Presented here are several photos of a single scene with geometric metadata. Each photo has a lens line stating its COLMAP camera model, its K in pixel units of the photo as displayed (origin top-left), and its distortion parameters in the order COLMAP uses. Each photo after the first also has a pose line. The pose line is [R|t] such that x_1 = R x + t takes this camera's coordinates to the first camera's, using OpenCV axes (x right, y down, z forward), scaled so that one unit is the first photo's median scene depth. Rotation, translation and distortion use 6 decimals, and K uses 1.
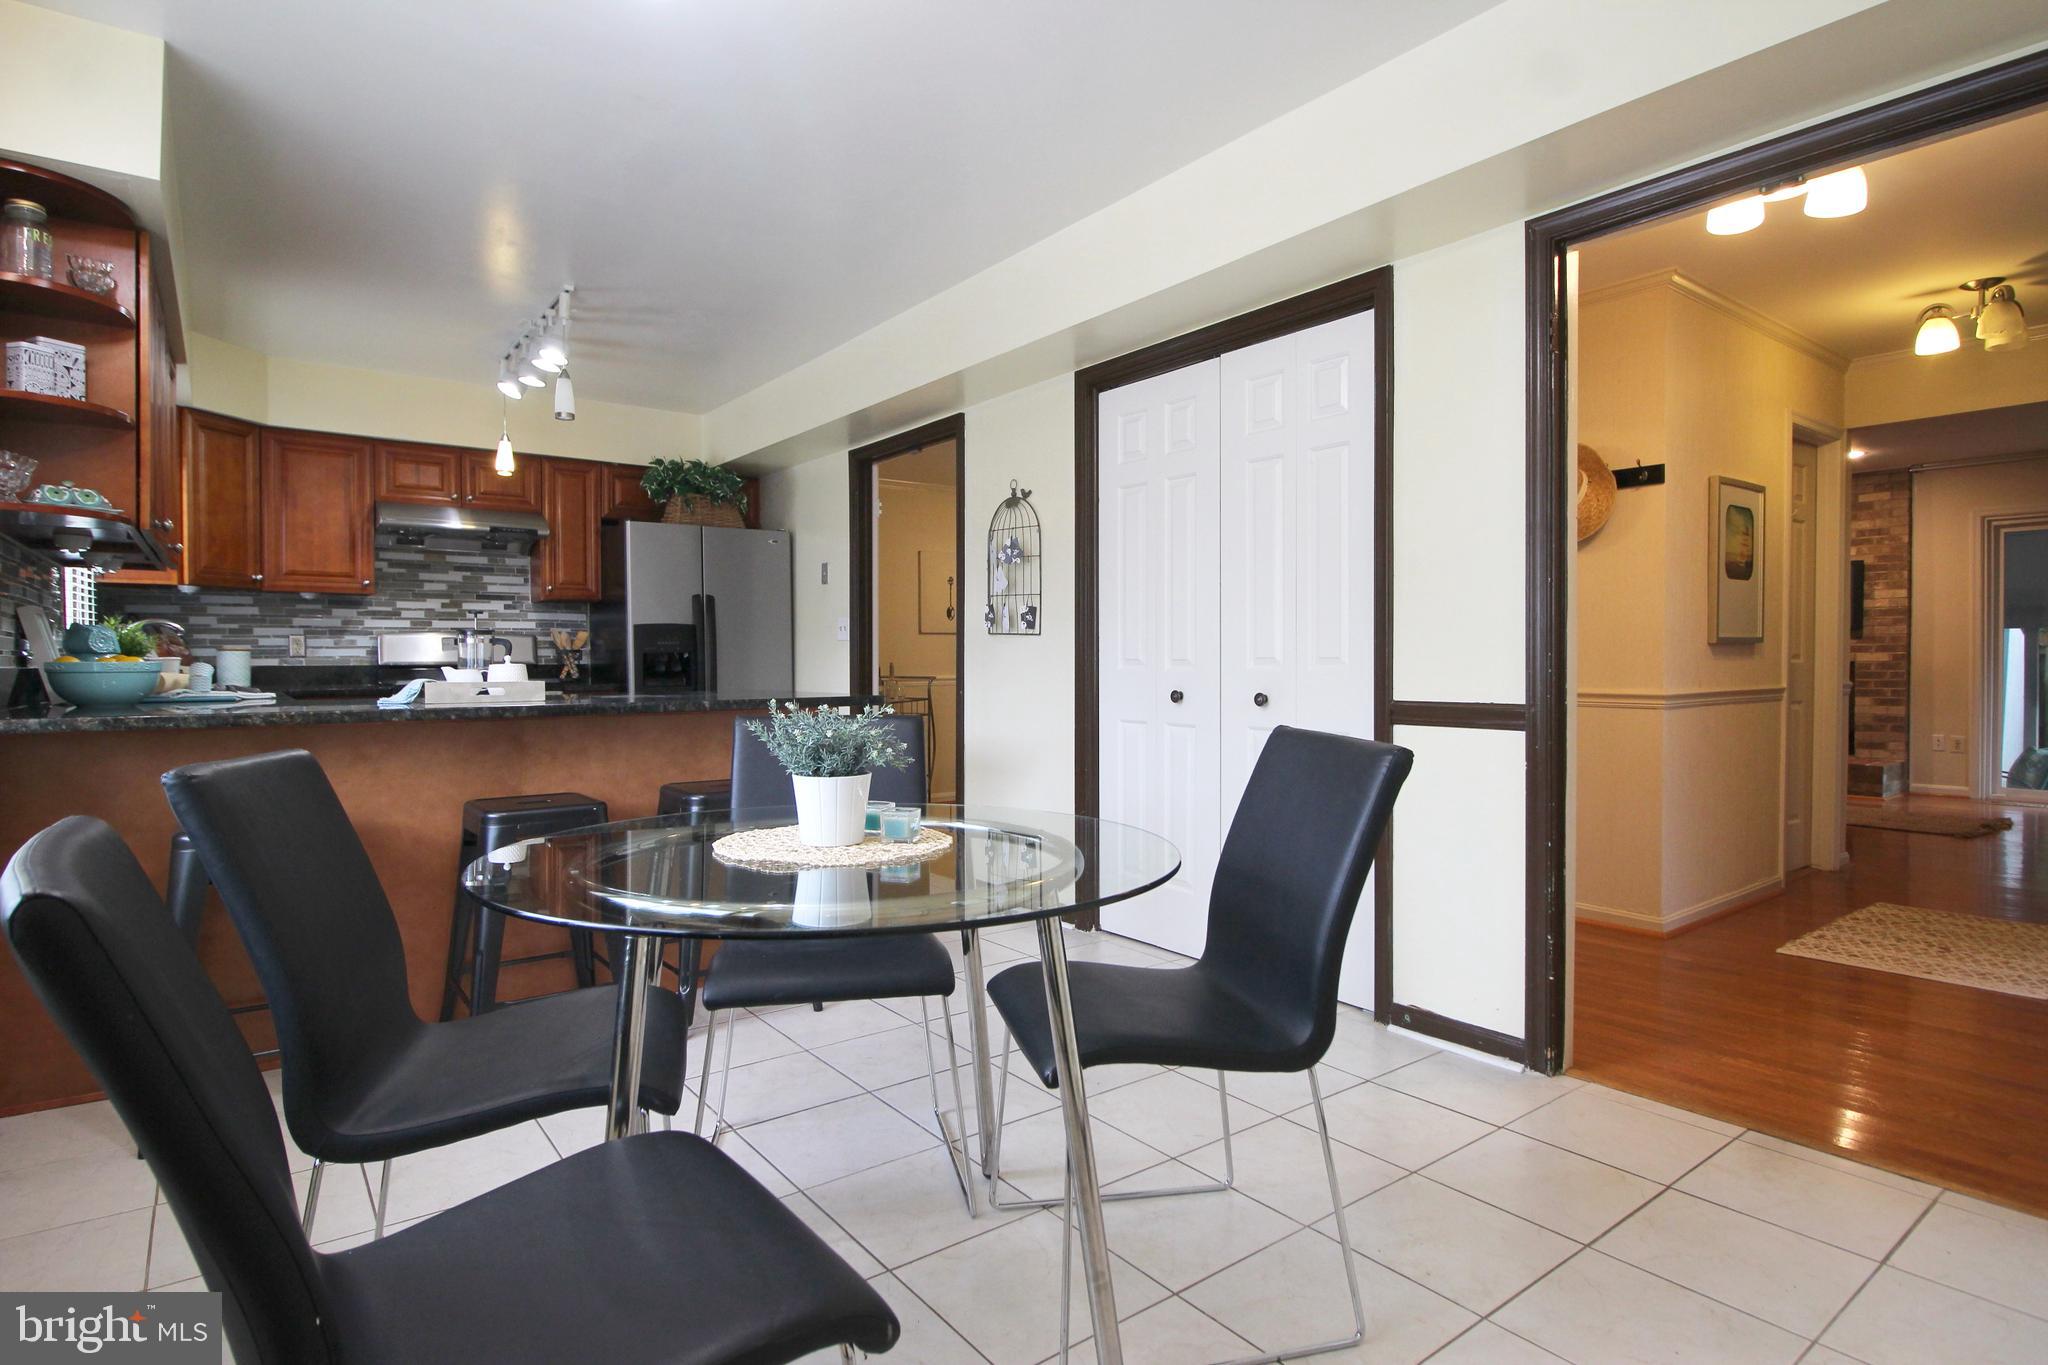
lens RADIAL K [[1059.8, 0, 1015.4], [0, 1059.8, 670.0], [0, 0, 1]] dist [-0.006661, -0.000422]
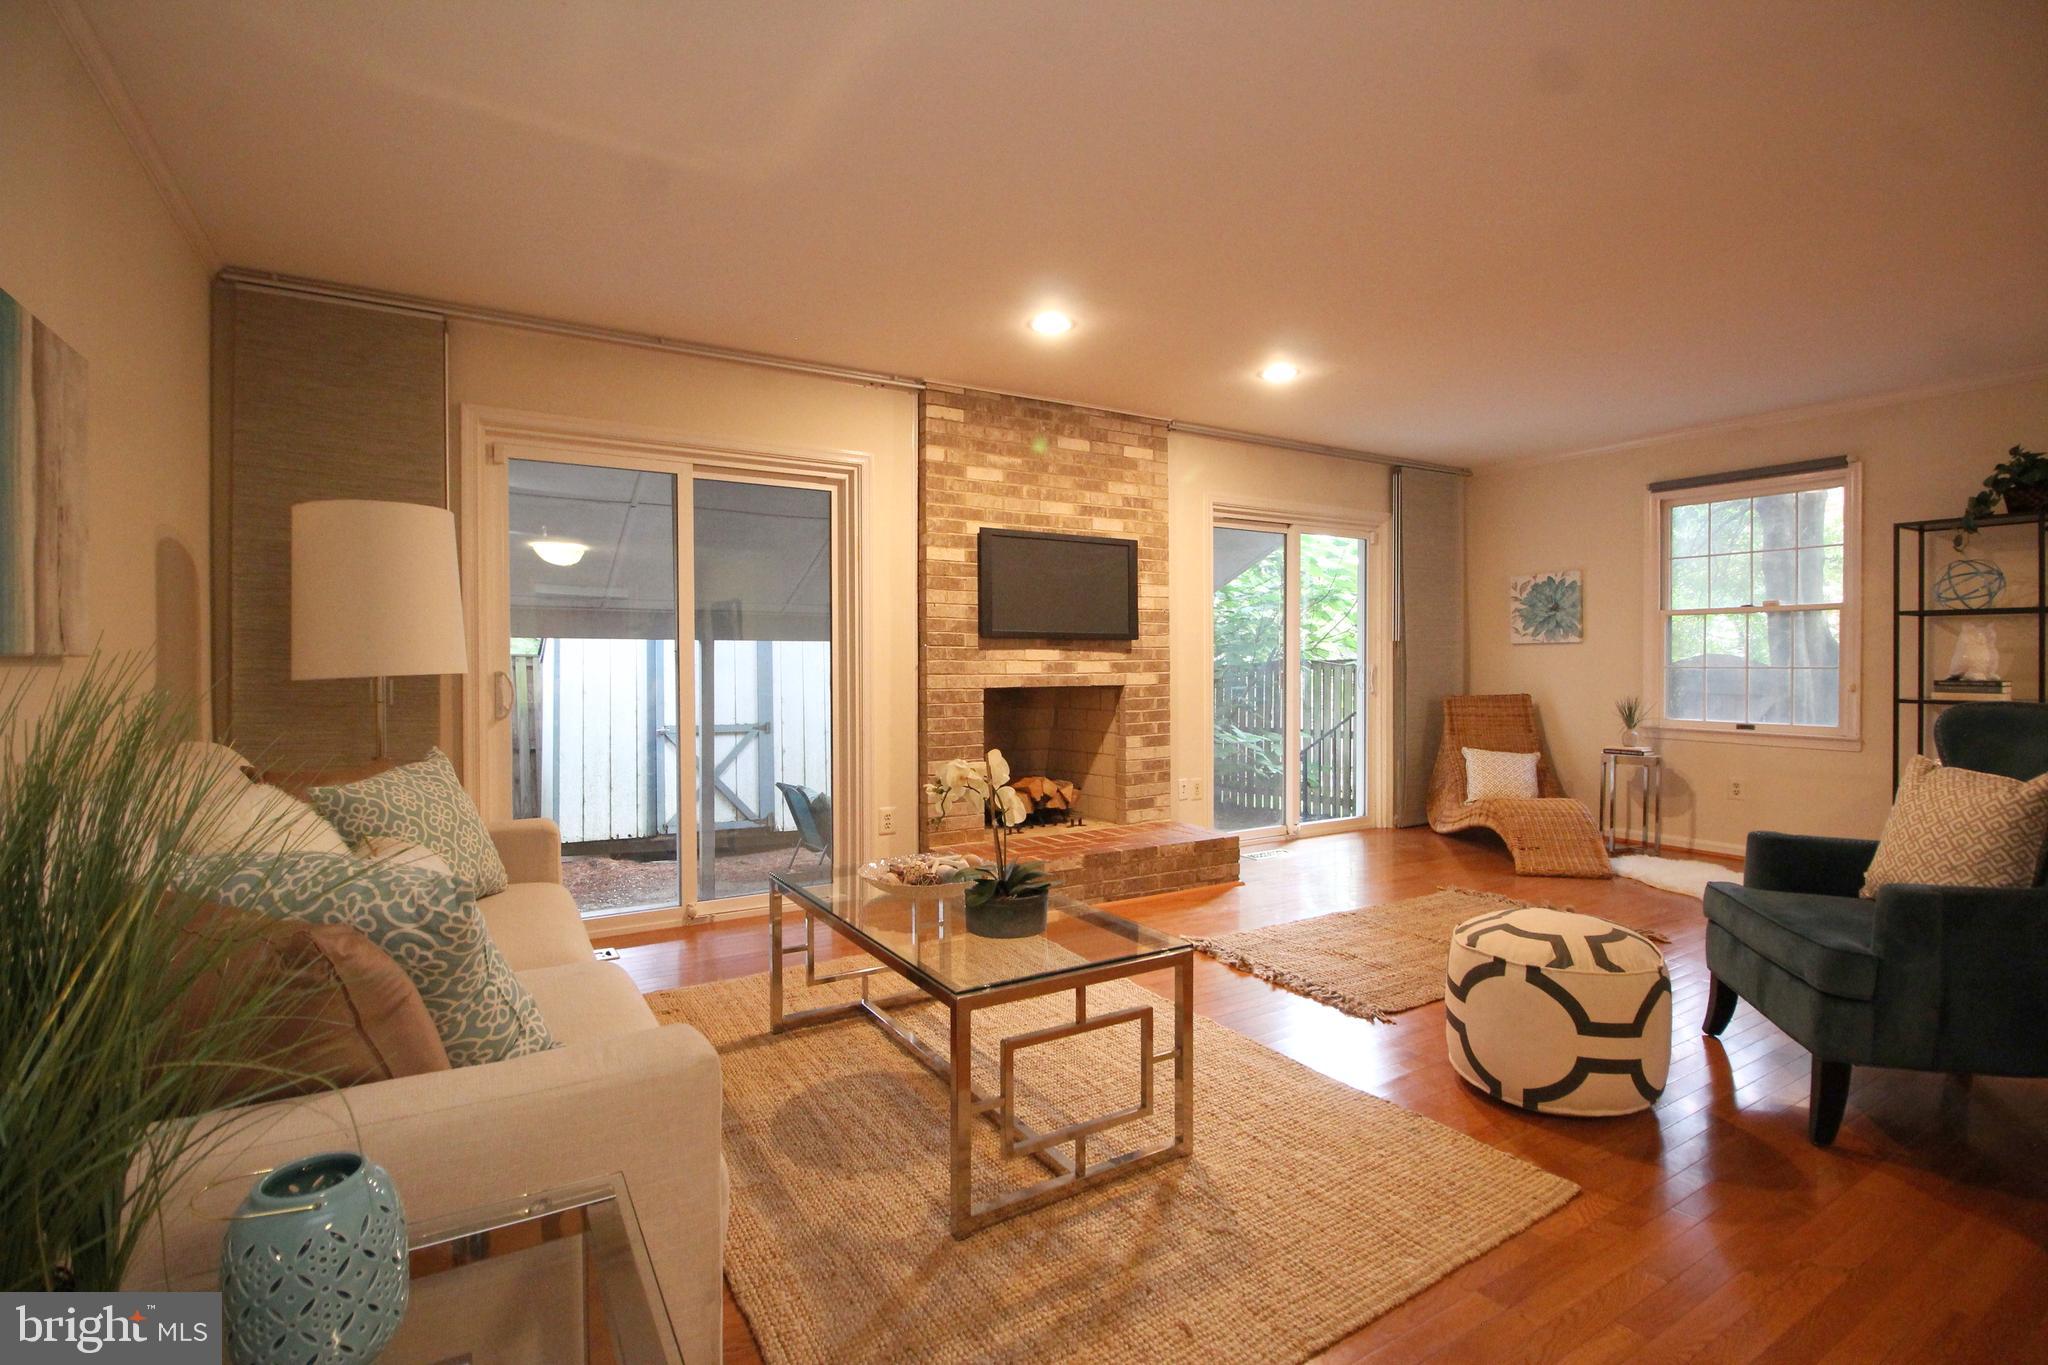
lens RADIAL K [[940.1, 0, 1012.1], [0, 940.1, 672.8], [0, 0, 1]] dist [-0.012381, -0.001269]
pose [[0.100260, -0.009710, 0.994914, 0.243207], [0.011613, 0.999896, 0.008589, -0.031400], [-0.994893, 0.010693, 0.100363, 1.408520]]
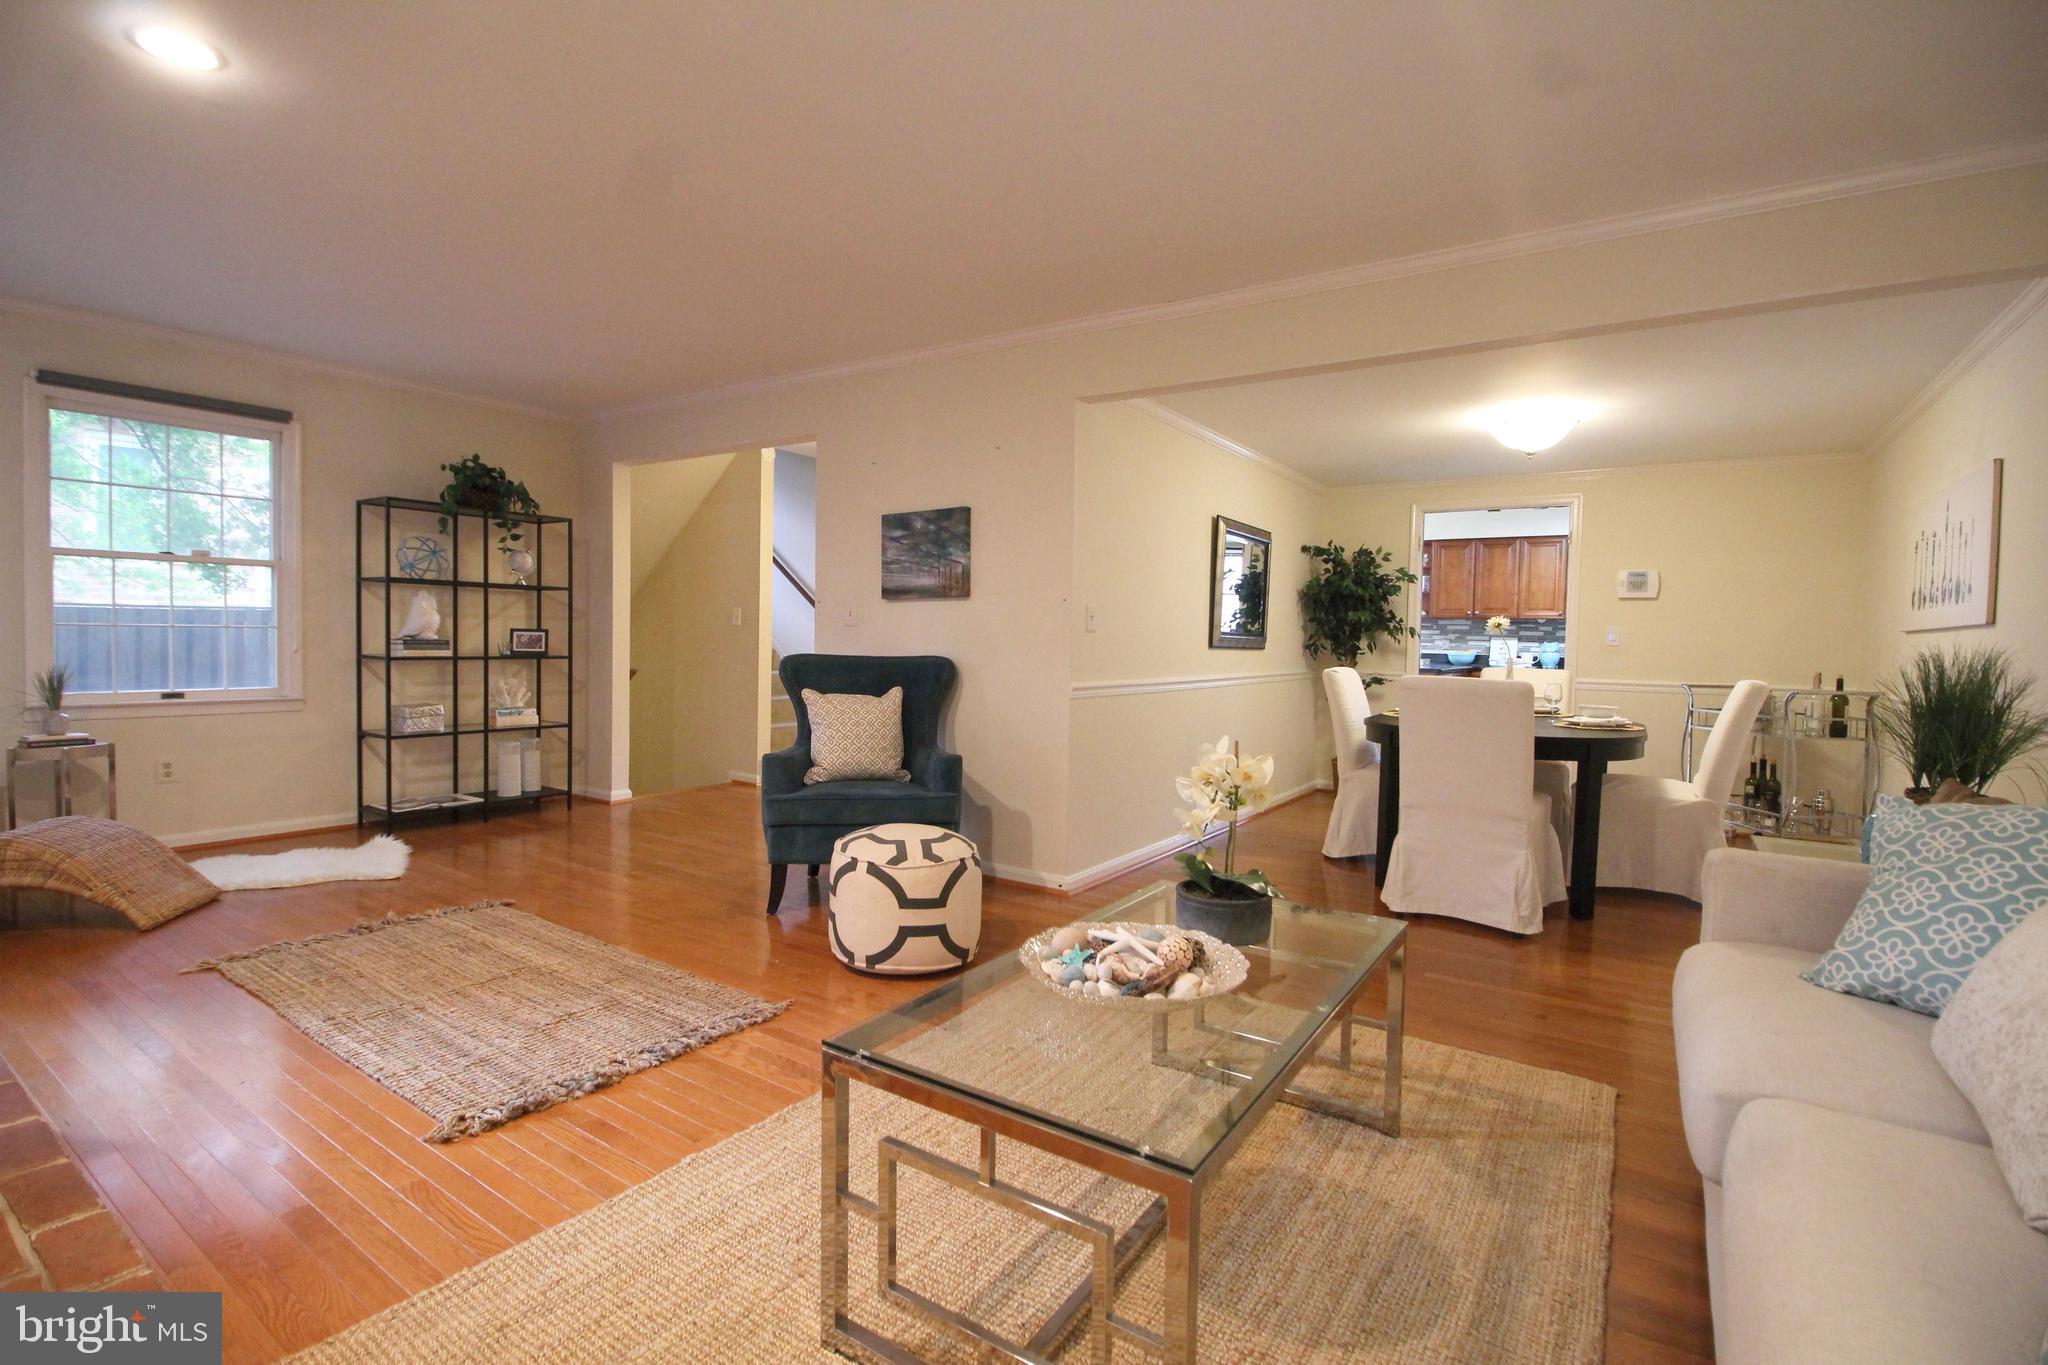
lens RADIAL K [[940.1, 0, 1020.1], [0, 940.1, 672.9], [0, 0, 1]] dist [-0.012381, -0.001269]
pose [[-0.944943, -0.003235, -0.327218, 0.779689], [-0.020867, 0.998512, 0.050388, -0.034768], [0.326568, 0.054442, -0.943604, 1.728292]]
